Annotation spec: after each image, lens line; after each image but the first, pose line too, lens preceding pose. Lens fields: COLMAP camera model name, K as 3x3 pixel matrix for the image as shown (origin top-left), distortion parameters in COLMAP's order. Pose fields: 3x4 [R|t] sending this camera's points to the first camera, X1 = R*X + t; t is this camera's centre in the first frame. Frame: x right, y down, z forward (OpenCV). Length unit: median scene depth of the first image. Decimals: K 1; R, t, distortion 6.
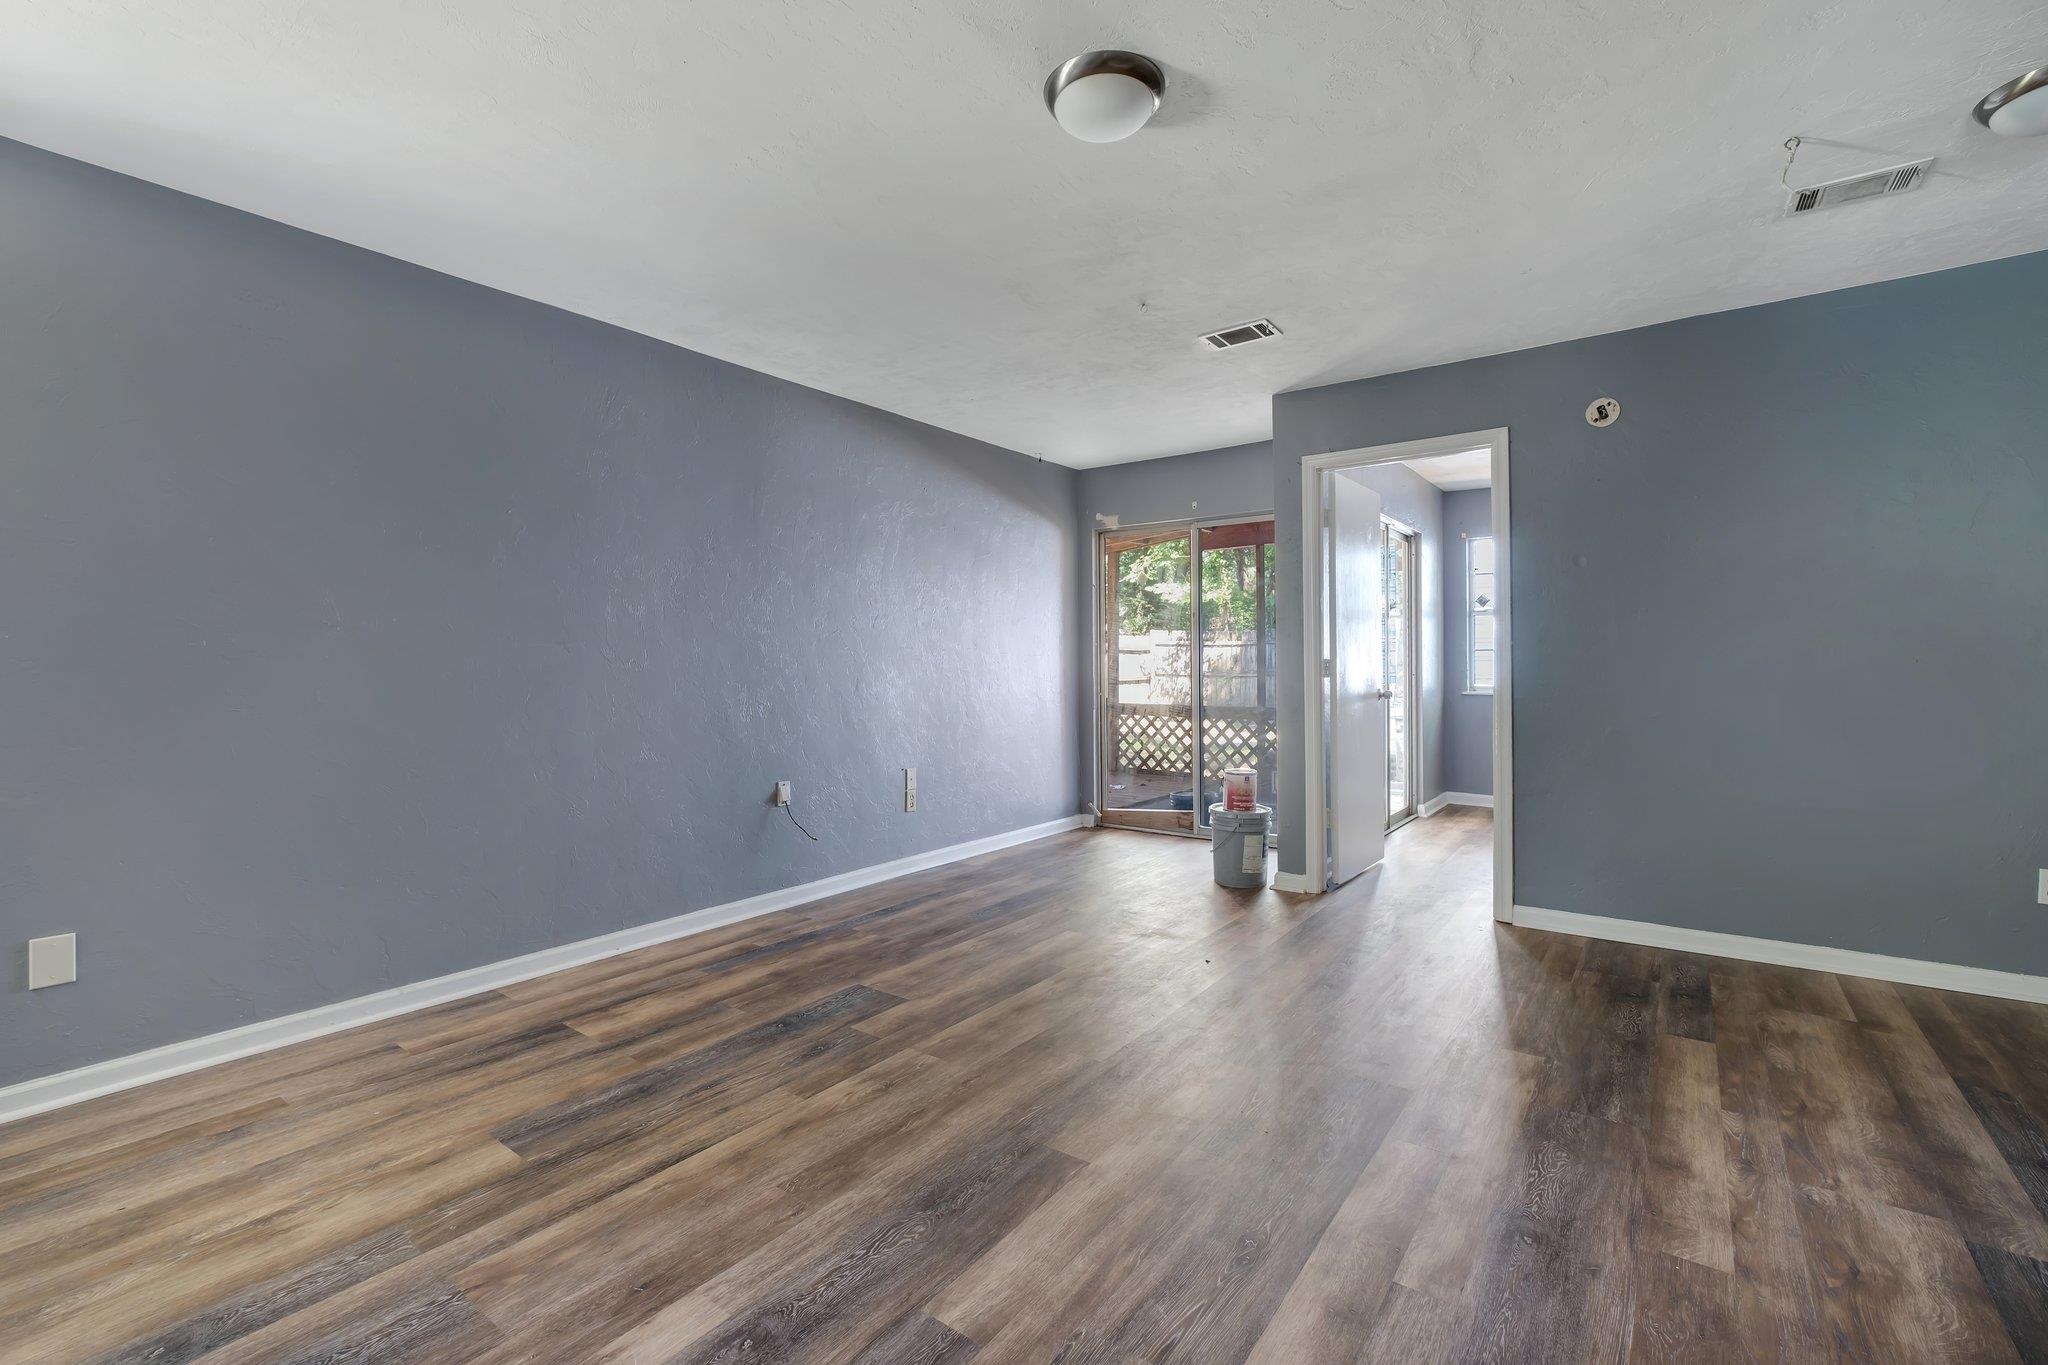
lens RADIAL K [[889.9, 0, 1017.4], [0, 889.9, 659.0], [0, 0, 1]] dist [-0.006757, -0.000076]
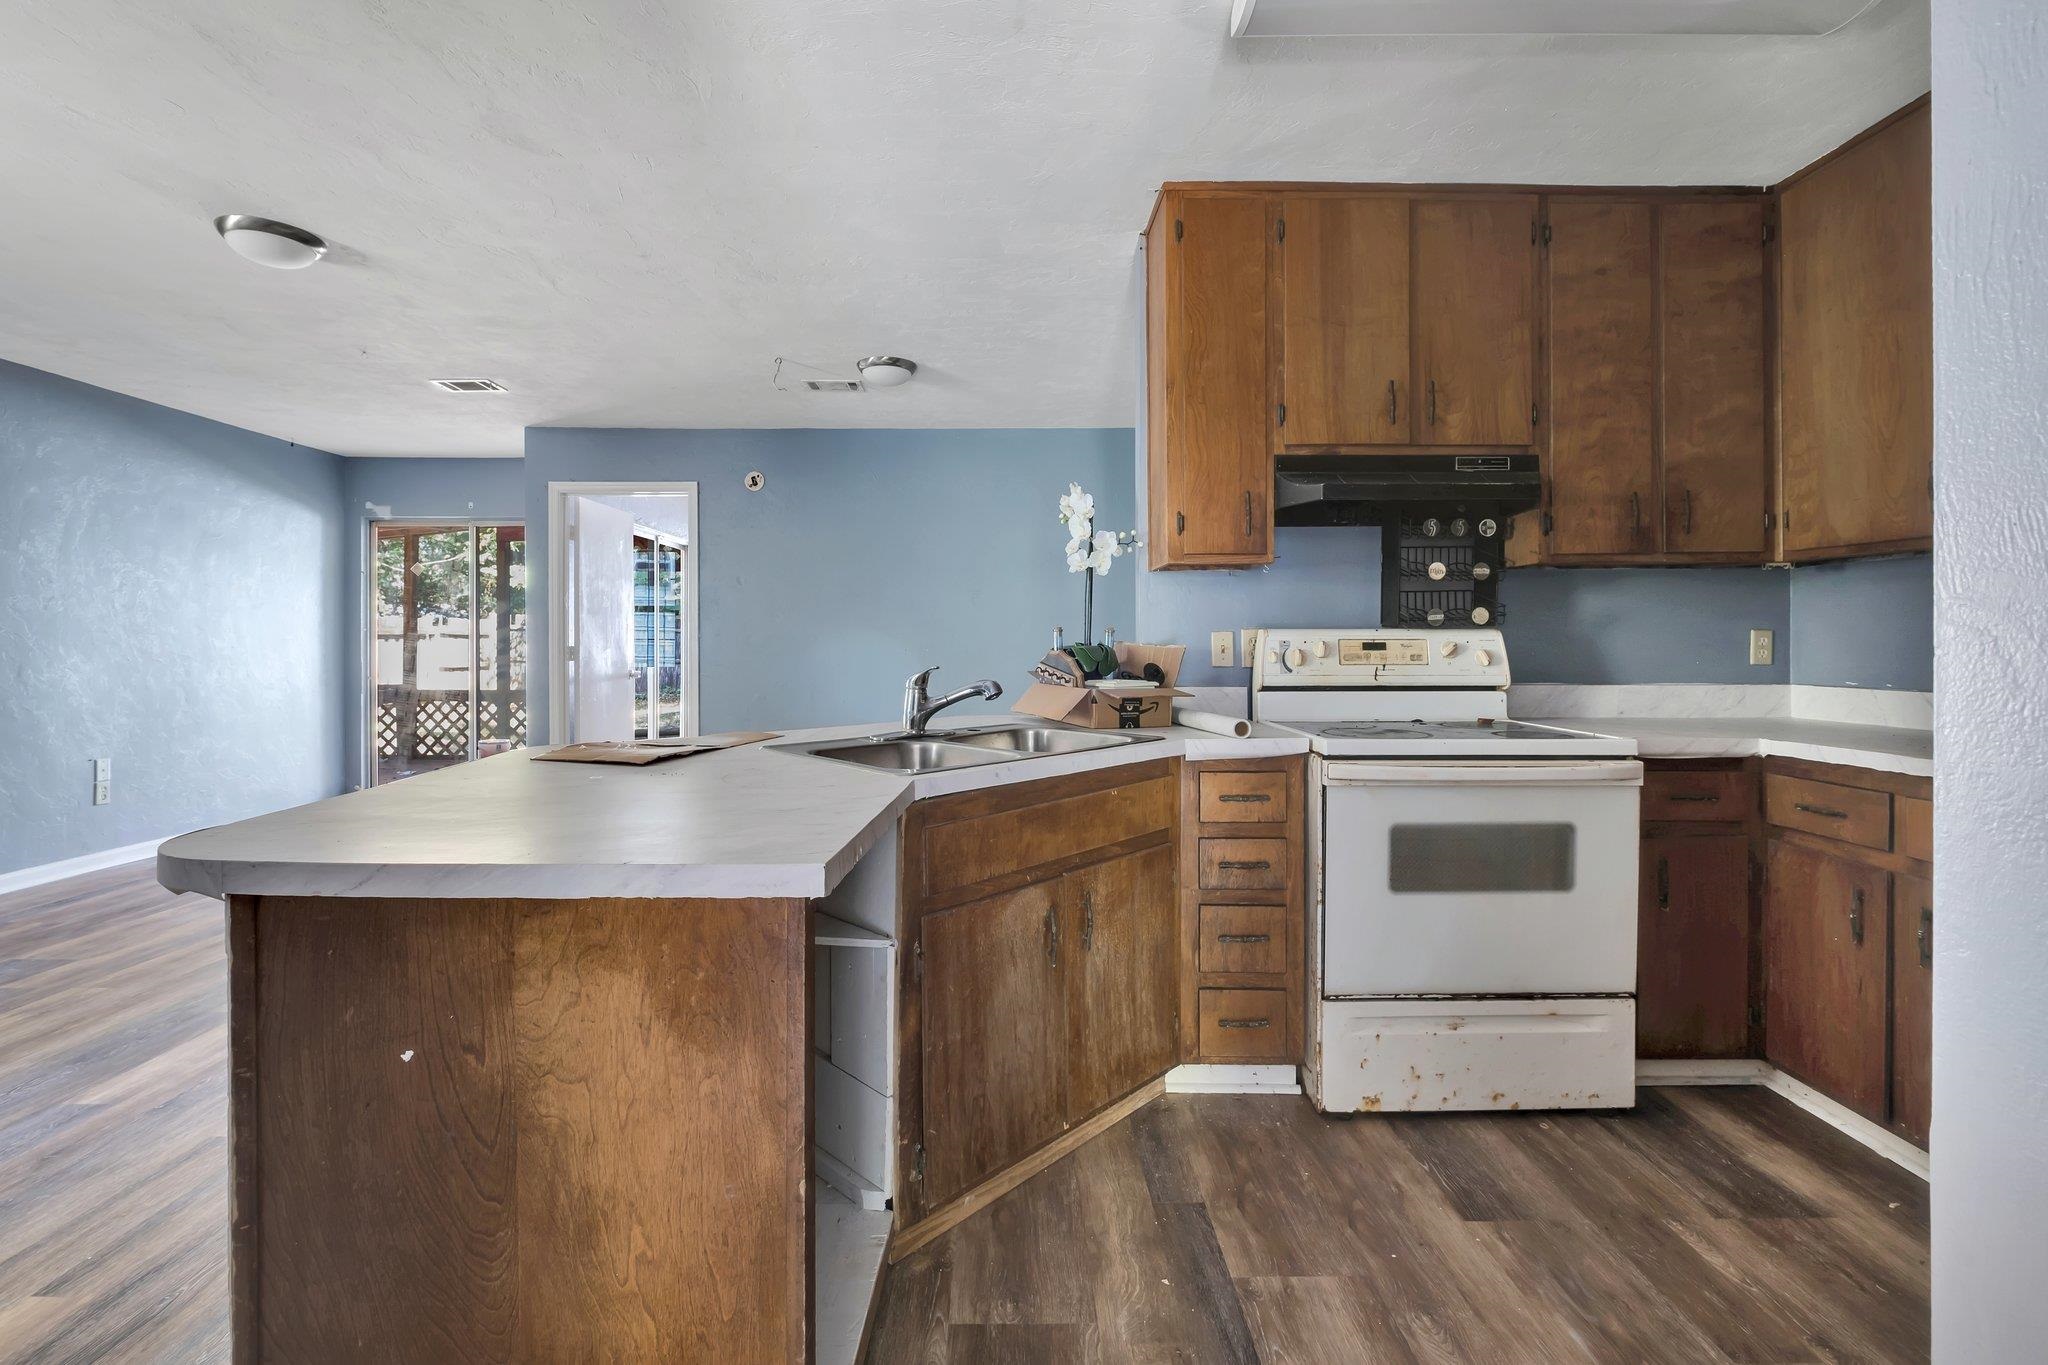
lens RADIAL K [[901.9, 0, 1020.8], [0, 901.9, 646.3], [0, 0, 1]] dist [-0.005149, 0.000541]
pose [[0.795918, 0.007263, 0.605361, 0.134321], [-0.007877, 0.999968, -0.001641, -0.004726], [-0.605354, -0.003462, 0.795949, -0.596138]]
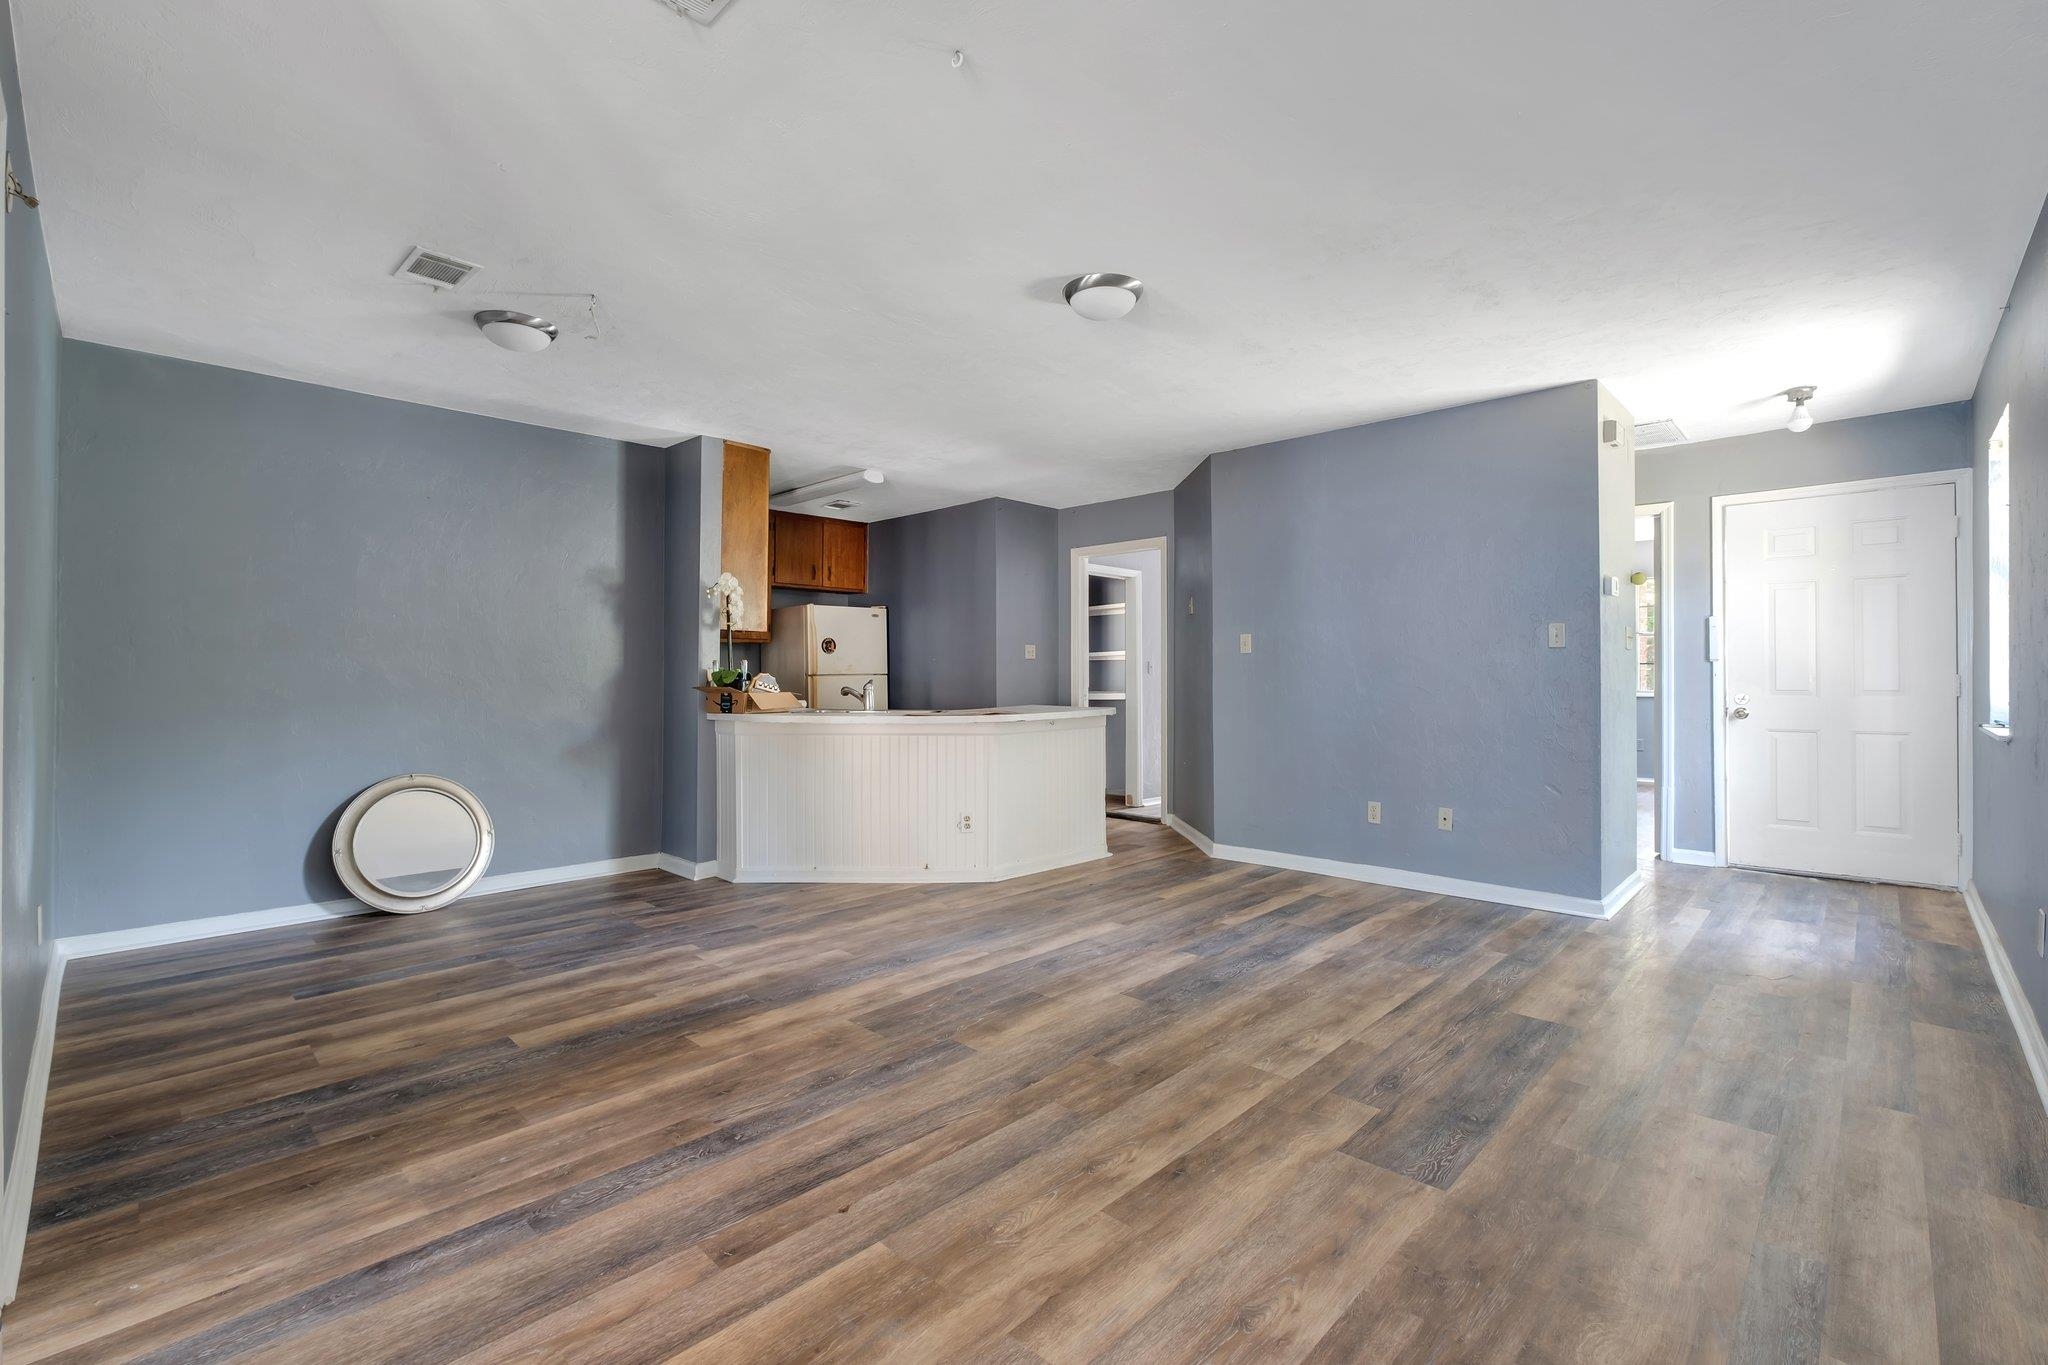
lens RADIAL K [[888.4, 0, 1047.2], [0, 888.4, 671.1], [0, 0, 1]] dist [-0.005786, -0.000450]
pose [[-0.995114, 0.009027, 0.098321, 0.034961], [0.008249, 0.999931, -0.008324, 0.010797], [-0.098389, -0.007472, -0.995120, 1.834694]]
